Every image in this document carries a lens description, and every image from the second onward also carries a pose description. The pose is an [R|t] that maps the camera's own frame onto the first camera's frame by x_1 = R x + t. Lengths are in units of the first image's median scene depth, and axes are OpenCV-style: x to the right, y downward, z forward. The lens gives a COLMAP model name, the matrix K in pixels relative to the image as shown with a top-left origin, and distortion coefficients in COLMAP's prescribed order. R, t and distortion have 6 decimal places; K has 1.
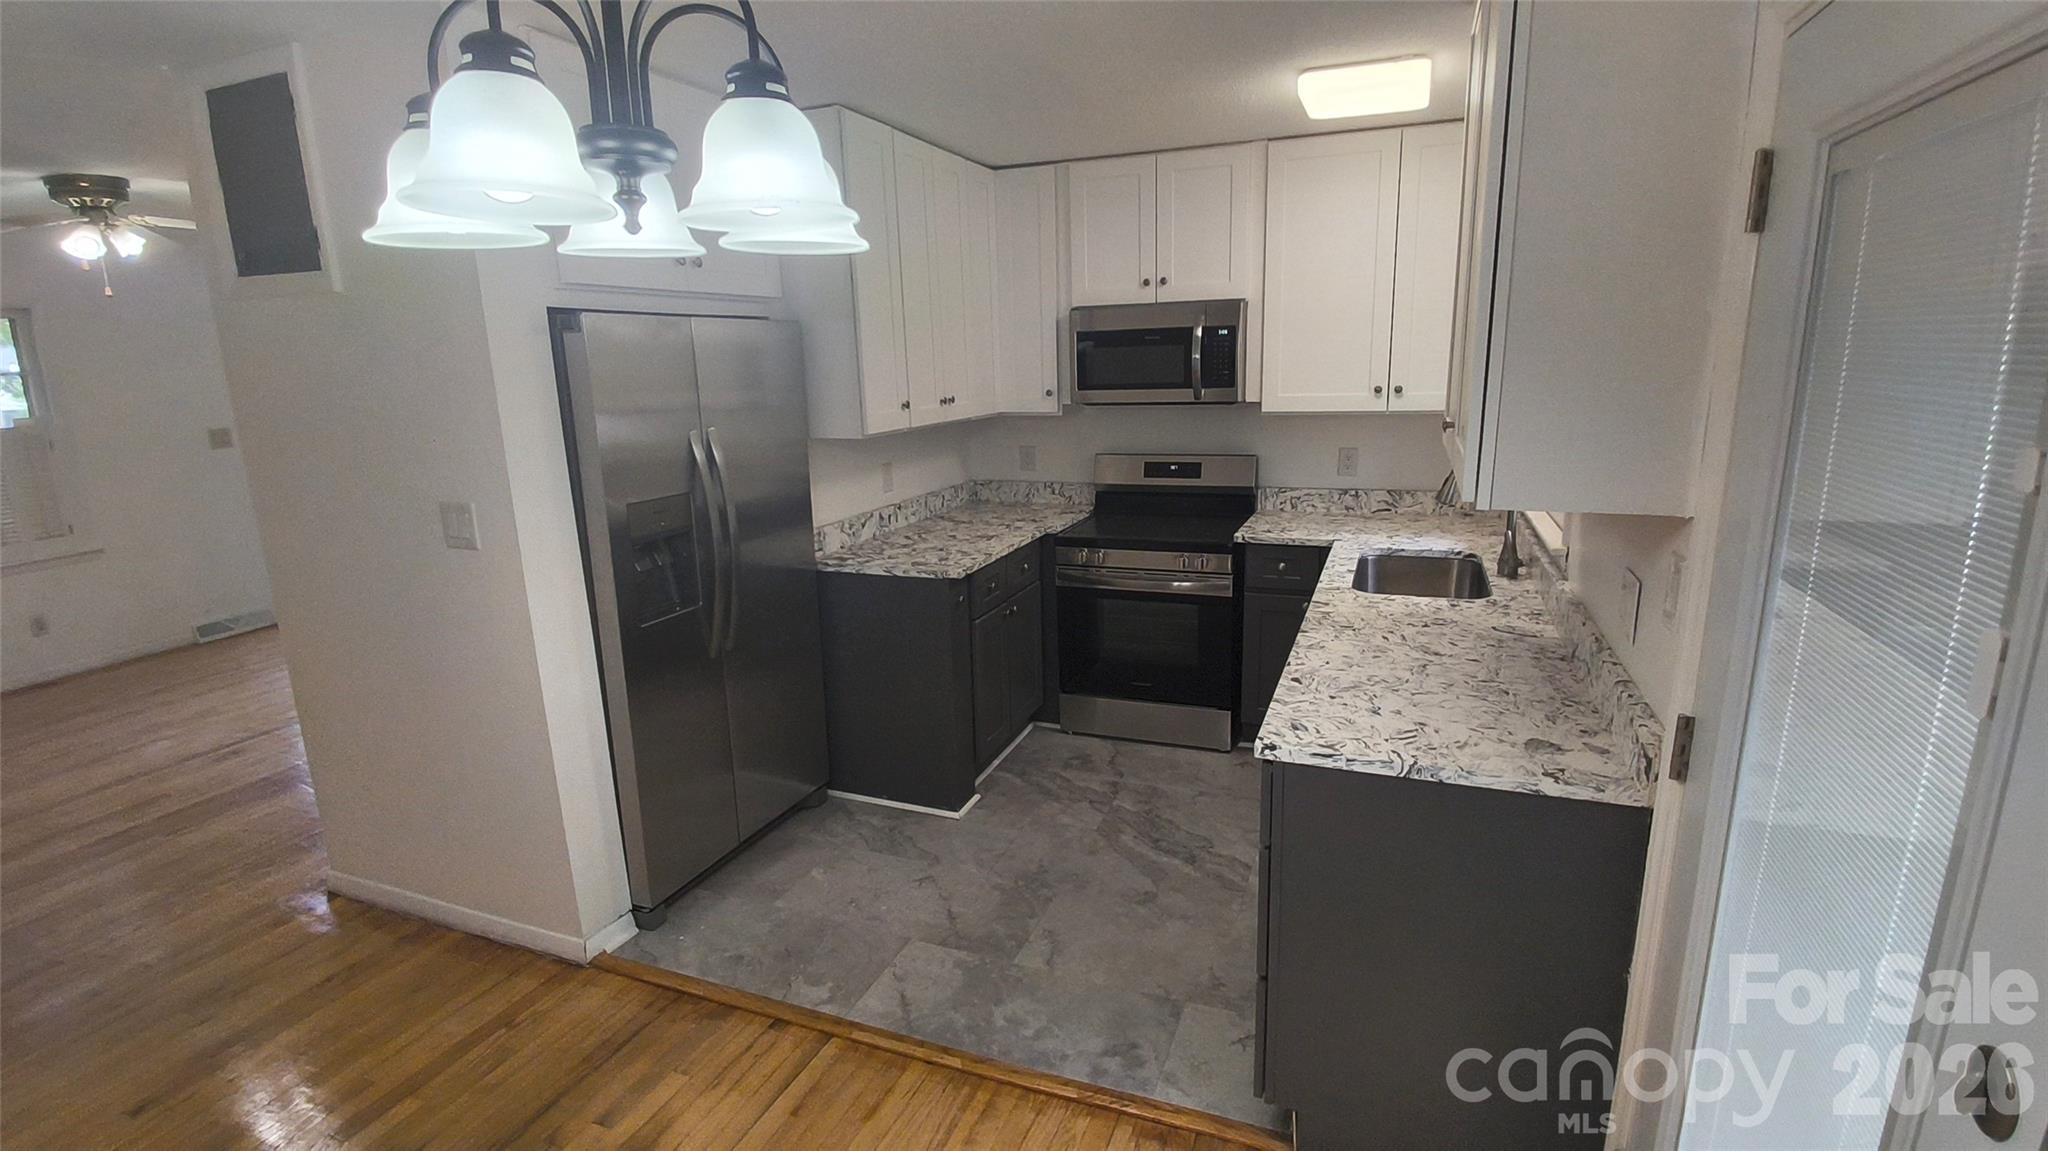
lens RADIAL K [[942.6, 0, 1048.0], [0, 942.6, 569.7], [0, 0, 1]] dist [0.011591, -0.024826]
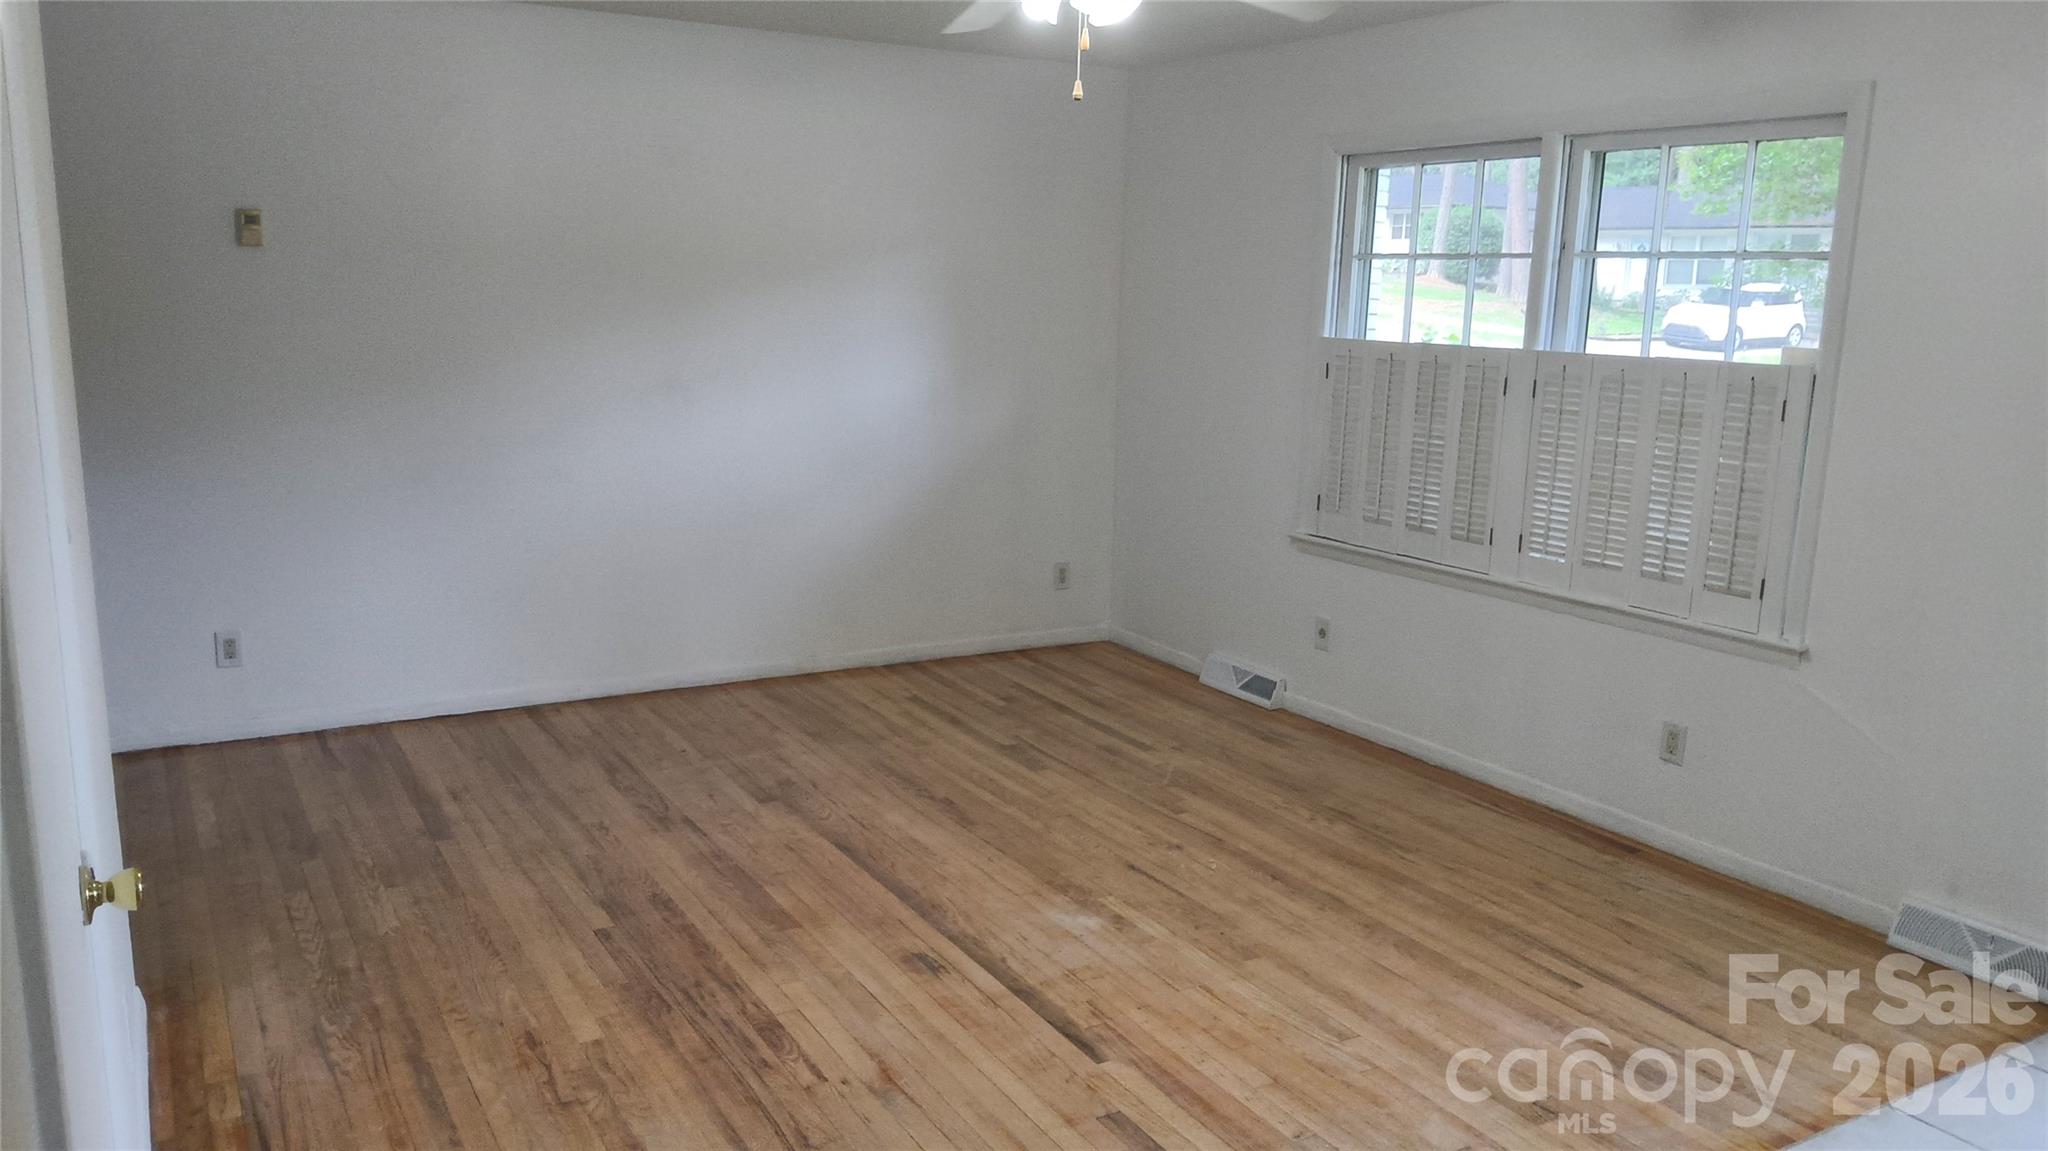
lens RADIAL K [[1536.9, 0, 1028.7], [0, 1536.9, 598.1], [0, 0, 1]] dist [0.108808, -0.208681]
pose [[-0.628148, 0.172720, -0.758681, -0.302817], [-0.177132, 0.917707, 0.355580, -0.354136], [0.757663, 0.357744, -0.545862, 1.602285]]
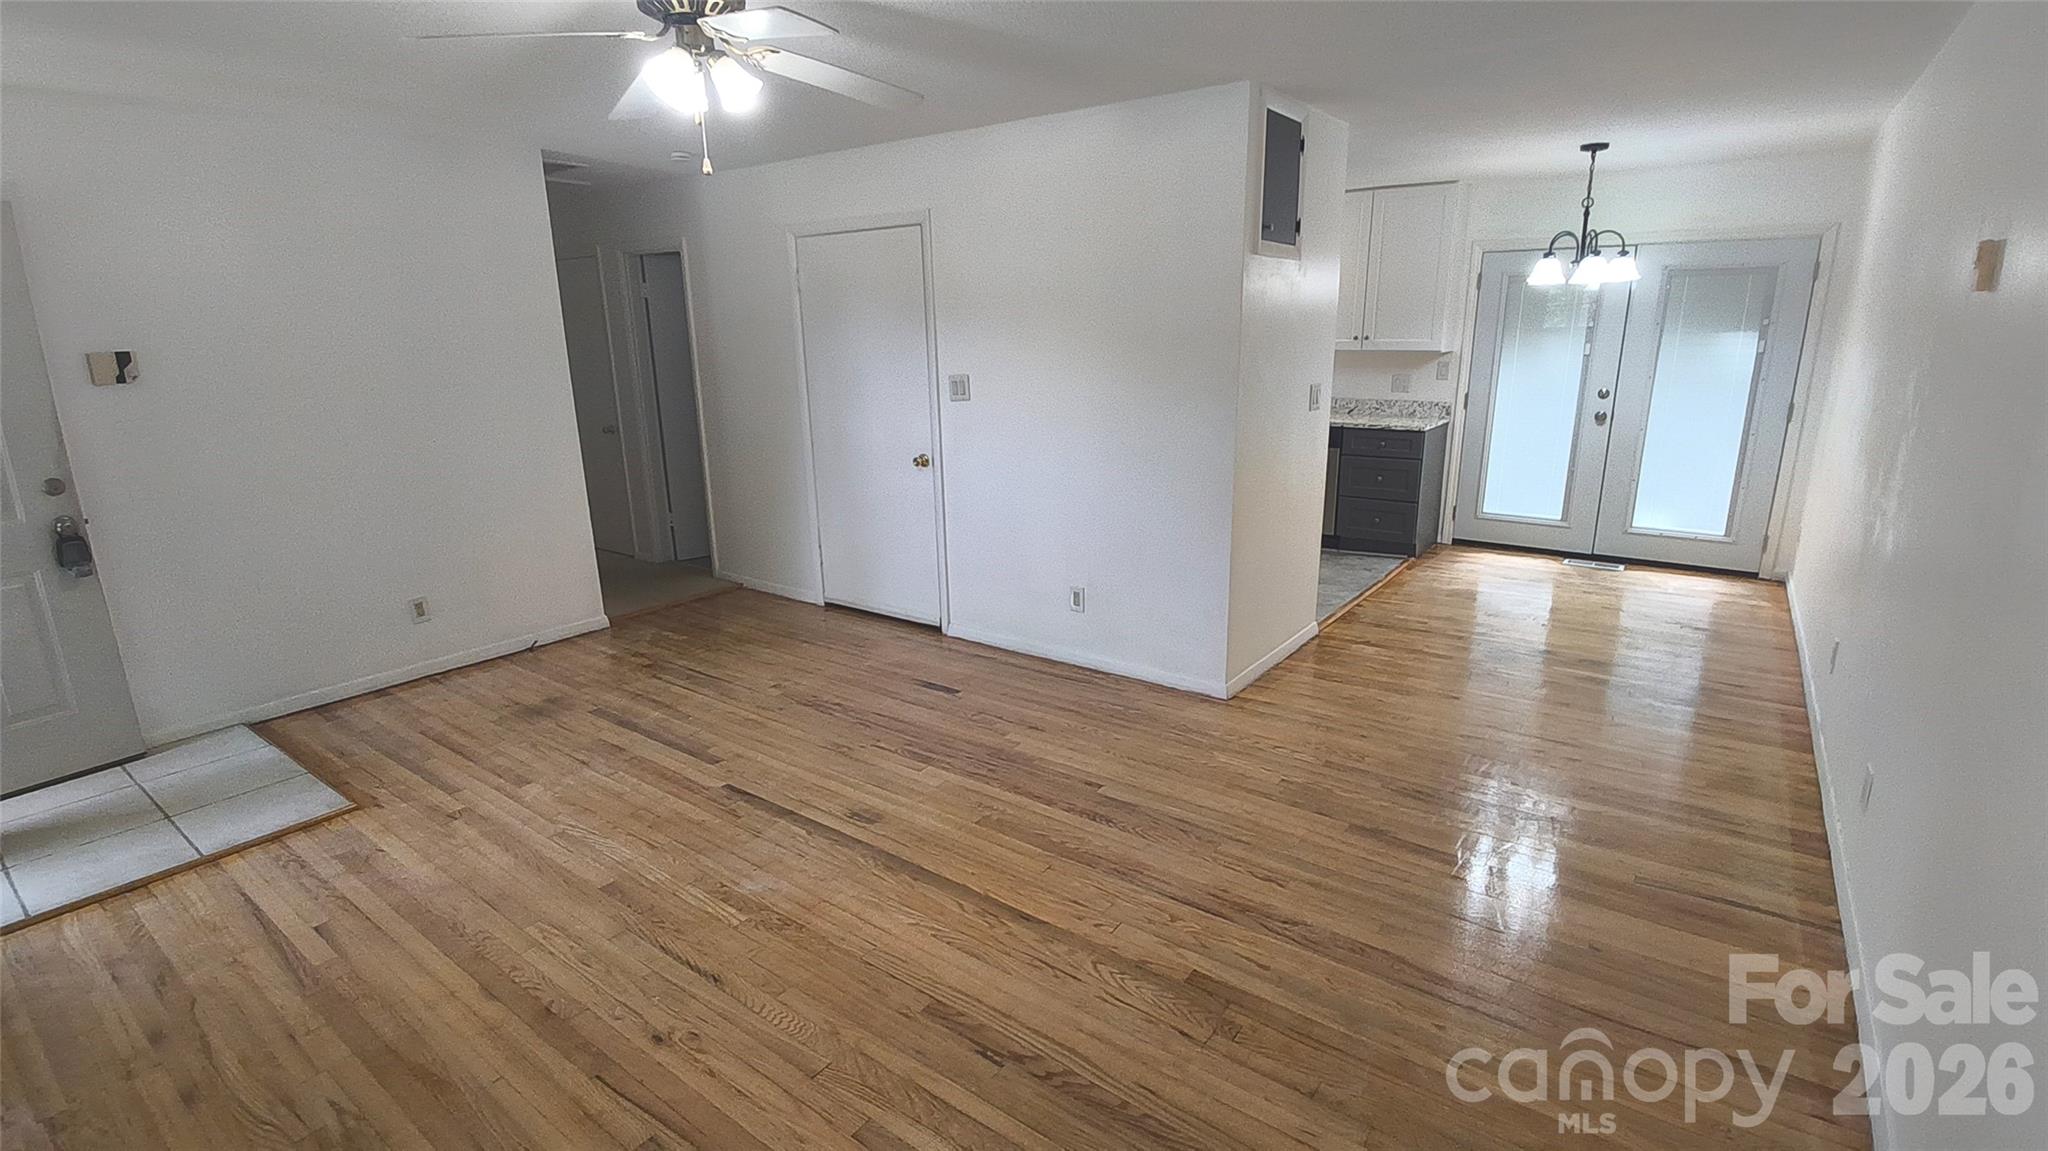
lens RADIAL K [[940.8, 0, 1036.7], [0, 940.8, 570.7], [0, 0, 1]] dist [0.011749, -0.016751]
pose [[0.259890, -0.226836, 0.938617, -1.669106], [0.224028, 0.959661, 0.169891, -0.101156], [-0.939292, 0.166124, 0.300224, 0.663495]]
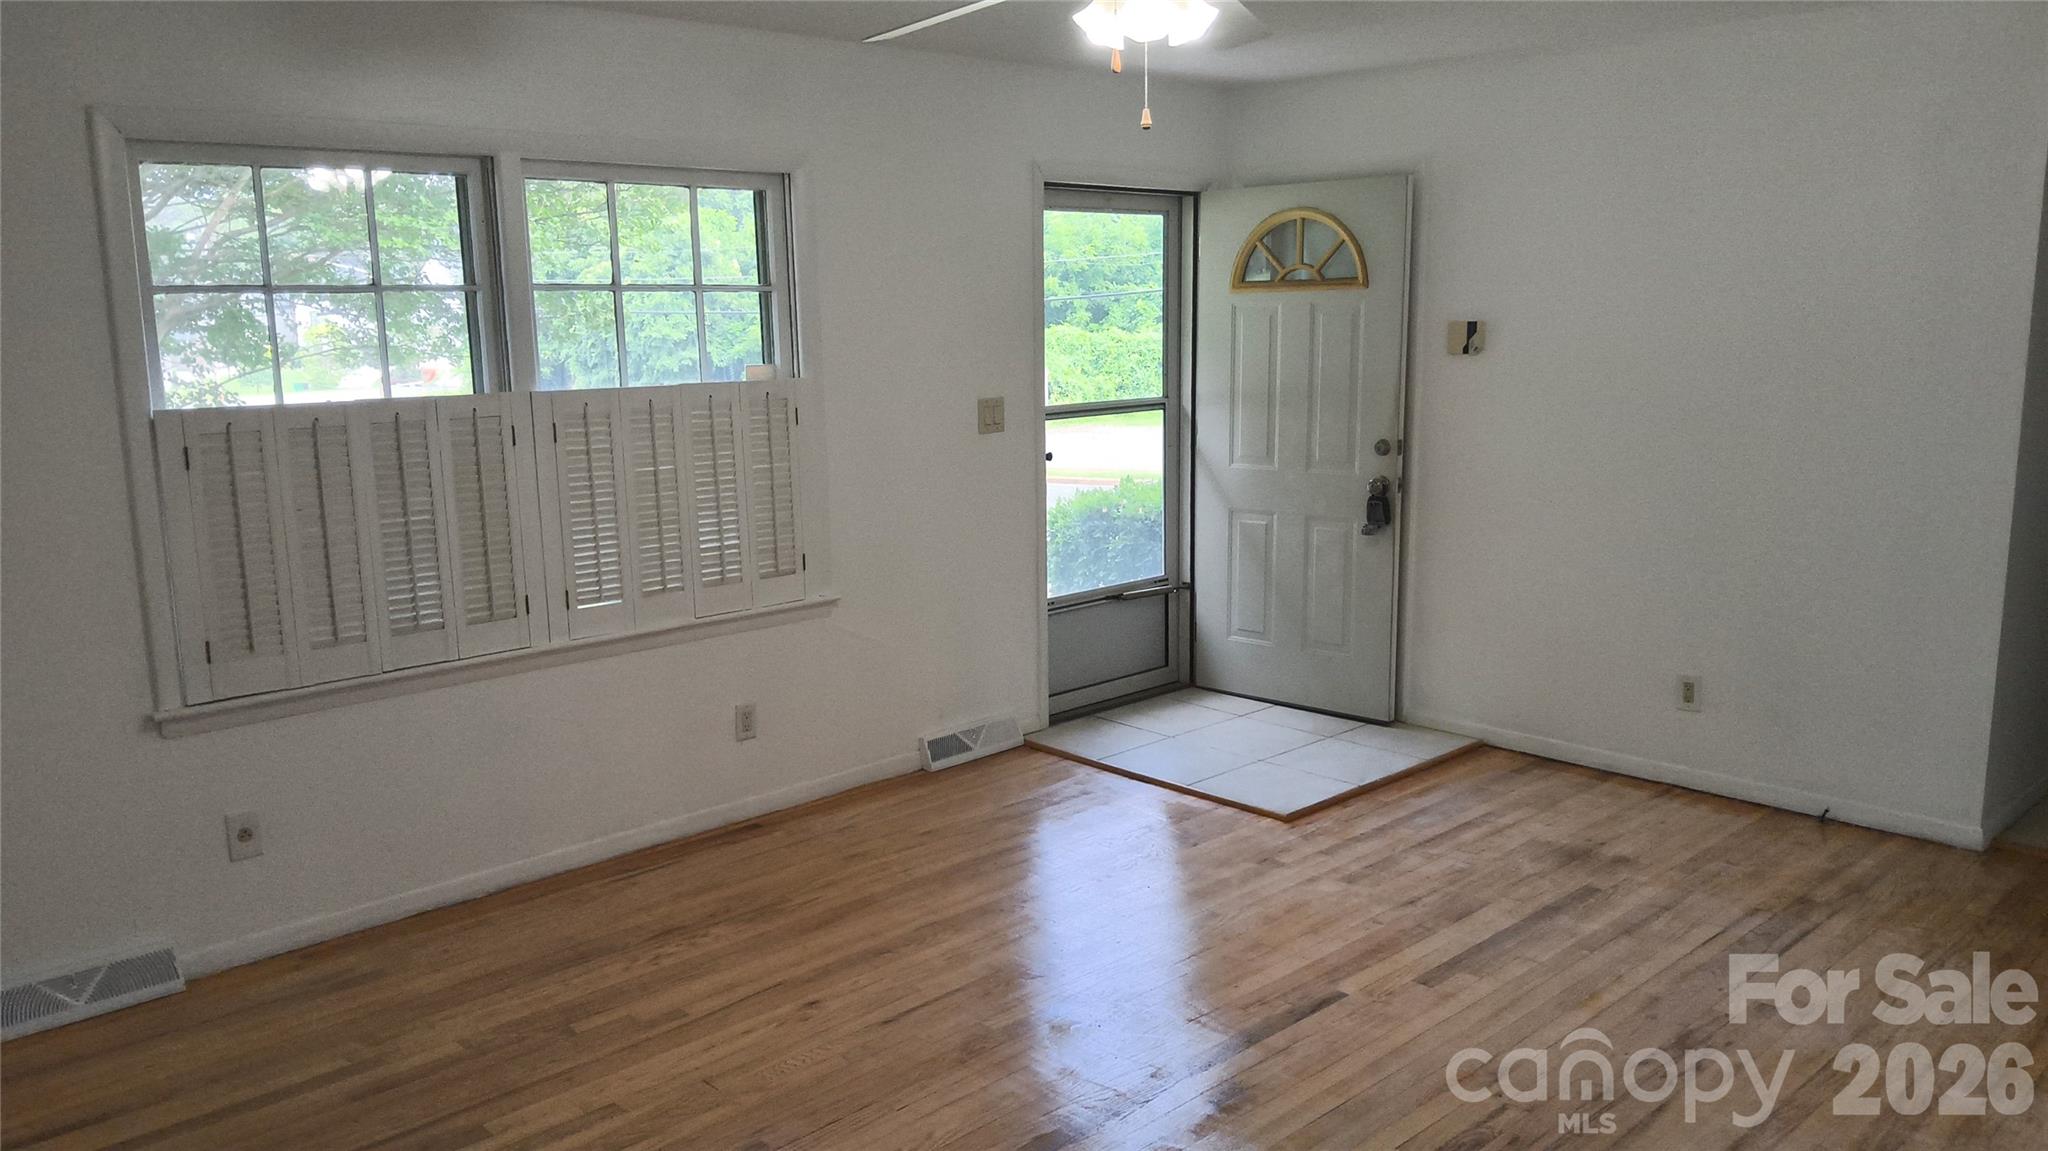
lens RADIAL K [[1536.9, 0, 1028.7], [0, 1536.9, 598.1], [0, 0, 1]] dist [0.108808, -0.208681]
pose [[0.905136, 0.091496, -0.415160, -0.734778], [-0.104571, 0.994478, -0.008816, -0.036788], [0.412061, 0.051393, 0.909706, 0.256507]]
